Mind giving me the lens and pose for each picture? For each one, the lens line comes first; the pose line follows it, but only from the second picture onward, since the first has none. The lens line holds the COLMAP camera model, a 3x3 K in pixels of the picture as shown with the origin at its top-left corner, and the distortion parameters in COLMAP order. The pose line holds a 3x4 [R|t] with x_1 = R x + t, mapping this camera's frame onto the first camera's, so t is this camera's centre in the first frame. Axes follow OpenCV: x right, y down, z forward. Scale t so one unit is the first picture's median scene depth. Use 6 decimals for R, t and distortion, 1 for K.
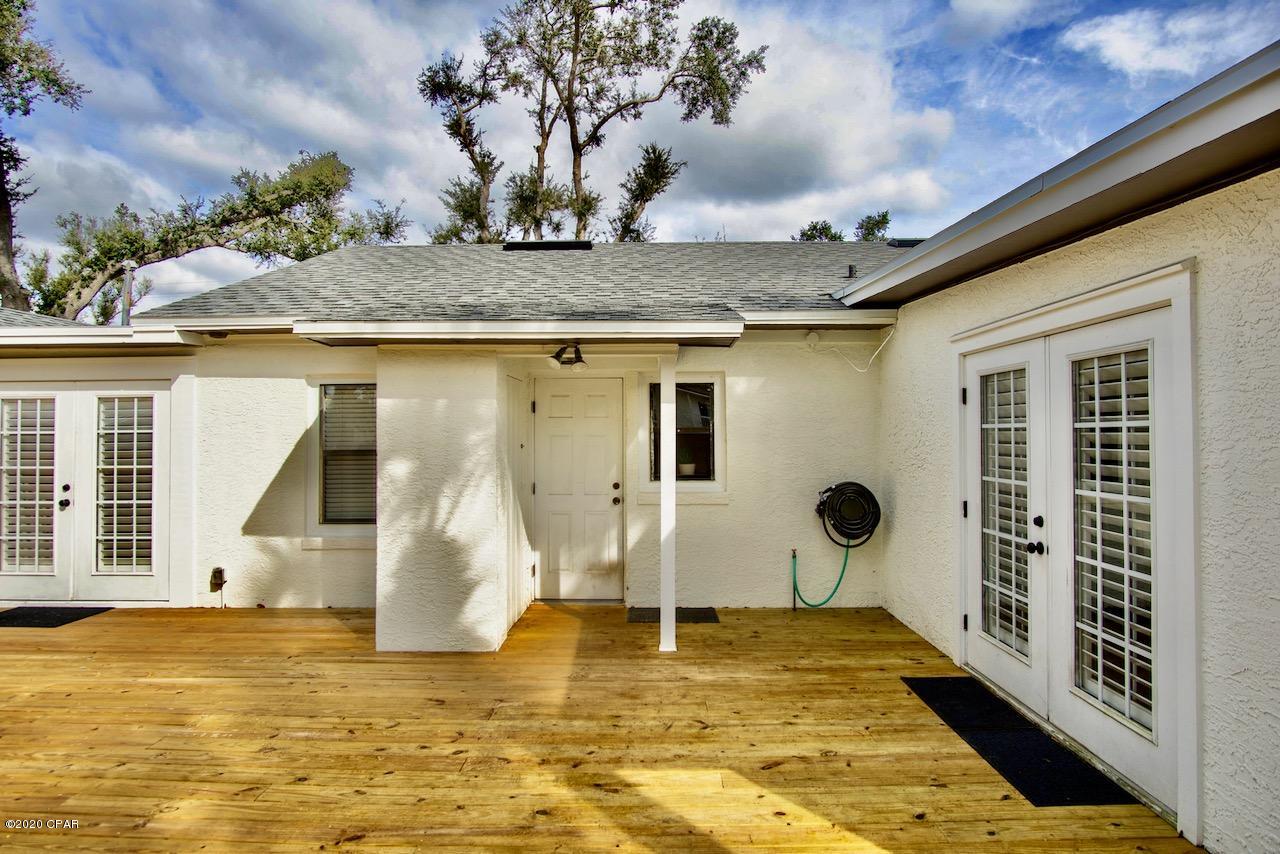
lens RADIAL K [[706.4, 0, 639.0], [0, 706.4, 430.5], [0, 0, 1]] dist [-0.033105, 0.005195]
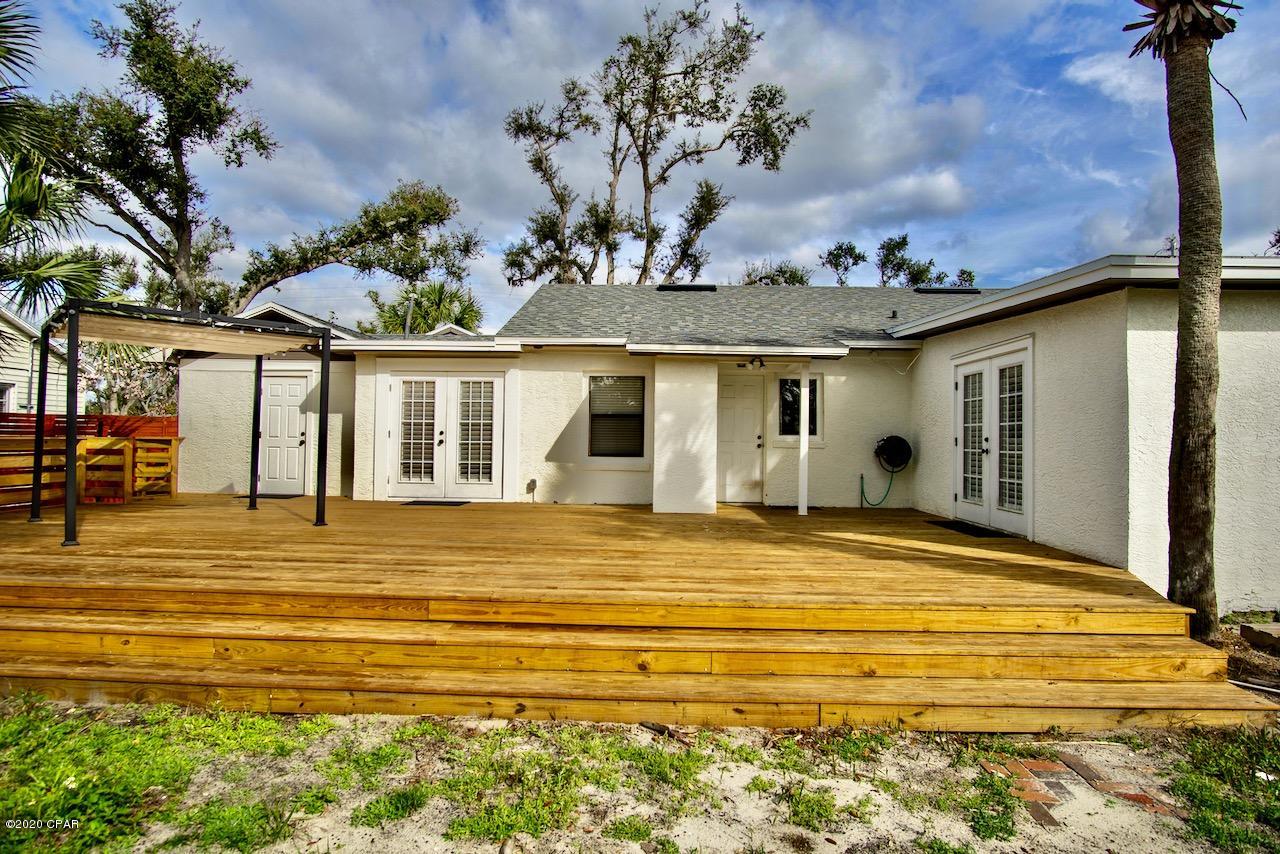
lens RADIAL K [[706.4, 0, 639.1], [0, 706.4, 433.2], [0, 0, 1]] dist [-0.033105, 0.005195]
pose [[0.999753, 0.016722, -0.014606, -0.085576], [-0.016757, 0.999857, -0.002236, 0.021789], [0.014566, 0.002480, 0.999891, -0.211712]]
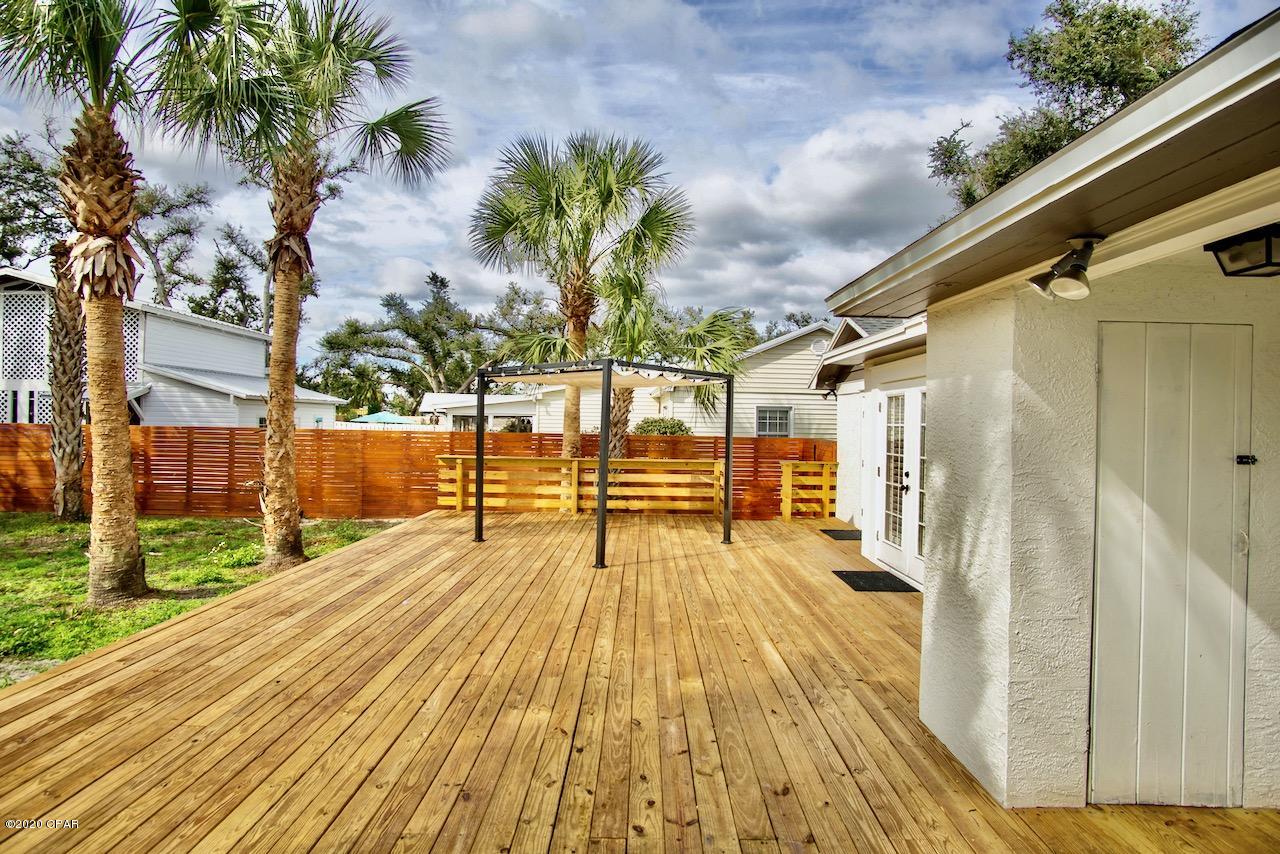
lens RADIAL K [[706.4, 0, 638.4], [0, 706.4, 423.7], [0, 0, 1]] dist [-0.033105, 0.005195]
pose [[0.012662, 0.013218, -0.999832, 0.080074], [-0.015805, 0.999790, 0.013018, -0.000966], [0.999795, 0.015638, 0.012868, 0.150768]]
